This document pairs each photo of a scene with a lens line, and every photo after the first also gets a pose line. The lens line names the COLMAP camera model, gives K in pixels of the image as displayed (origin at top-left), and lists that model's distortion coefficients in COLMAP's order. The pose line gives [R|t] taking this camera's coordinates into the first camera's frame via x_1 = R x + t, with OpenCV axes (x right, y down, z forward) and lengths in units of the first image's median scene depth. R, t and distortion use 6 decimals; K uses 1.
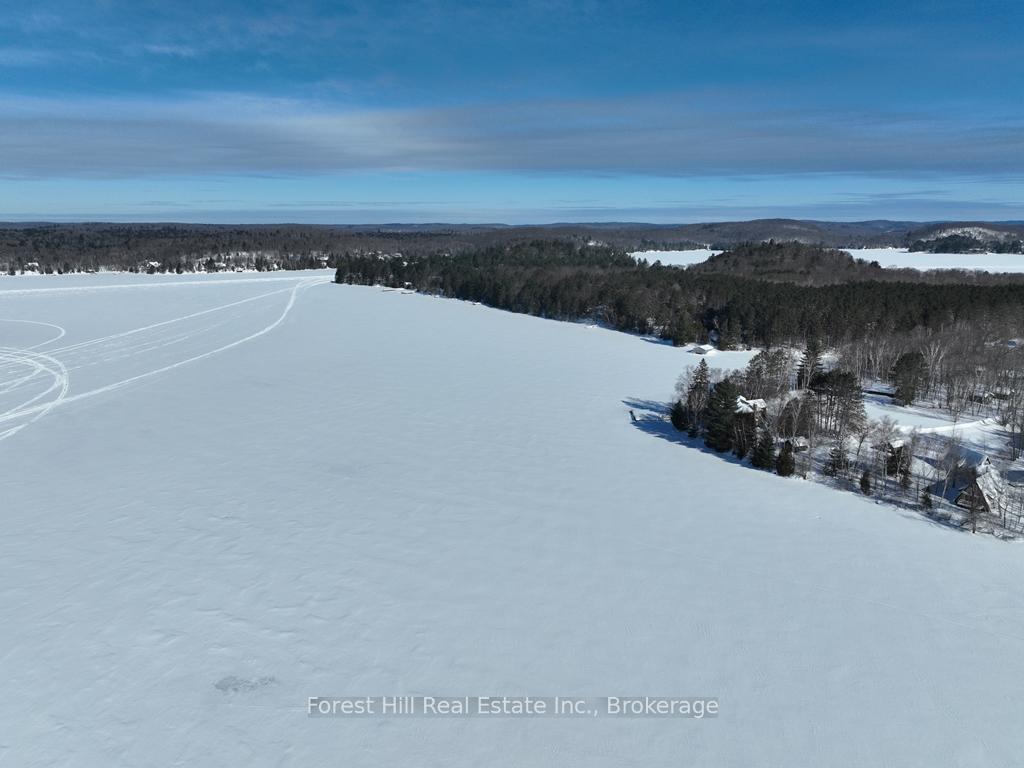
lens RADIAL K [[723.3, 0, 517.5], [0, 723.3, 383.9], [0, 0, 1]] dist [0.002531, 0.018562]
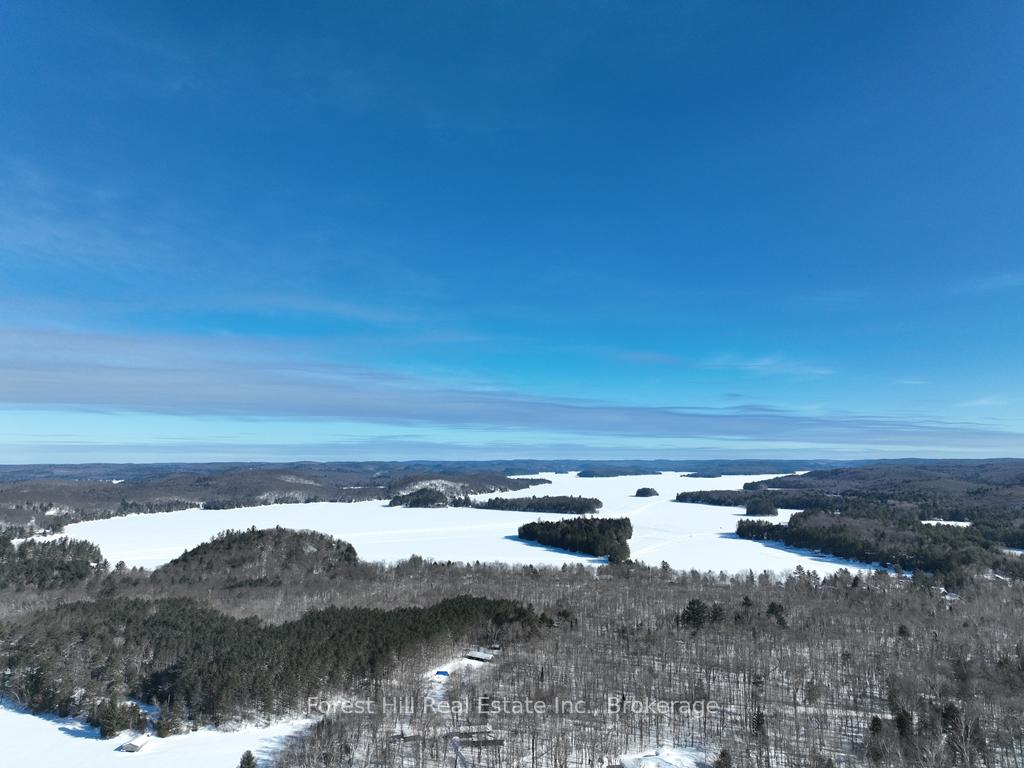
lens RADIAL K [[720.2, 0, 515.3], [0, 720.2, 382.1], [0, 0, 1]] dist [-0.000108, 0.018098]
pose [[0.797184, 0.064114, 0.600322, 0.026523], [0.130315, 0.952633, -0.274789, -0.056475], [-0.589504, 0.297288, 0.751069, -0.007321]]
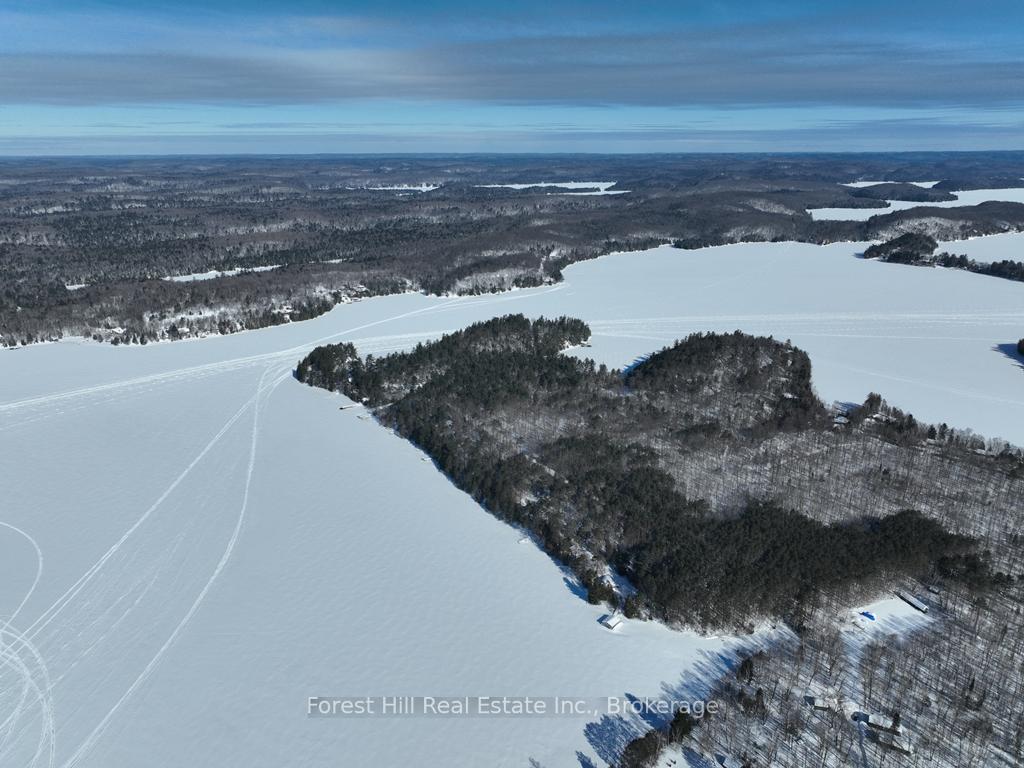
lens RADIAL K [[723.3, 0, 517.5], [0, 723.3, 383.9], [0, 0, 1]] dist [0.002531, 0.018562]
pose [[0.999438, -0.013733, 0.030574, 0.027297], [0.010440, 0.994375, 0.105399, -0.193306], [-0.031849, -0.105020, 0.993960, -0.036641]]
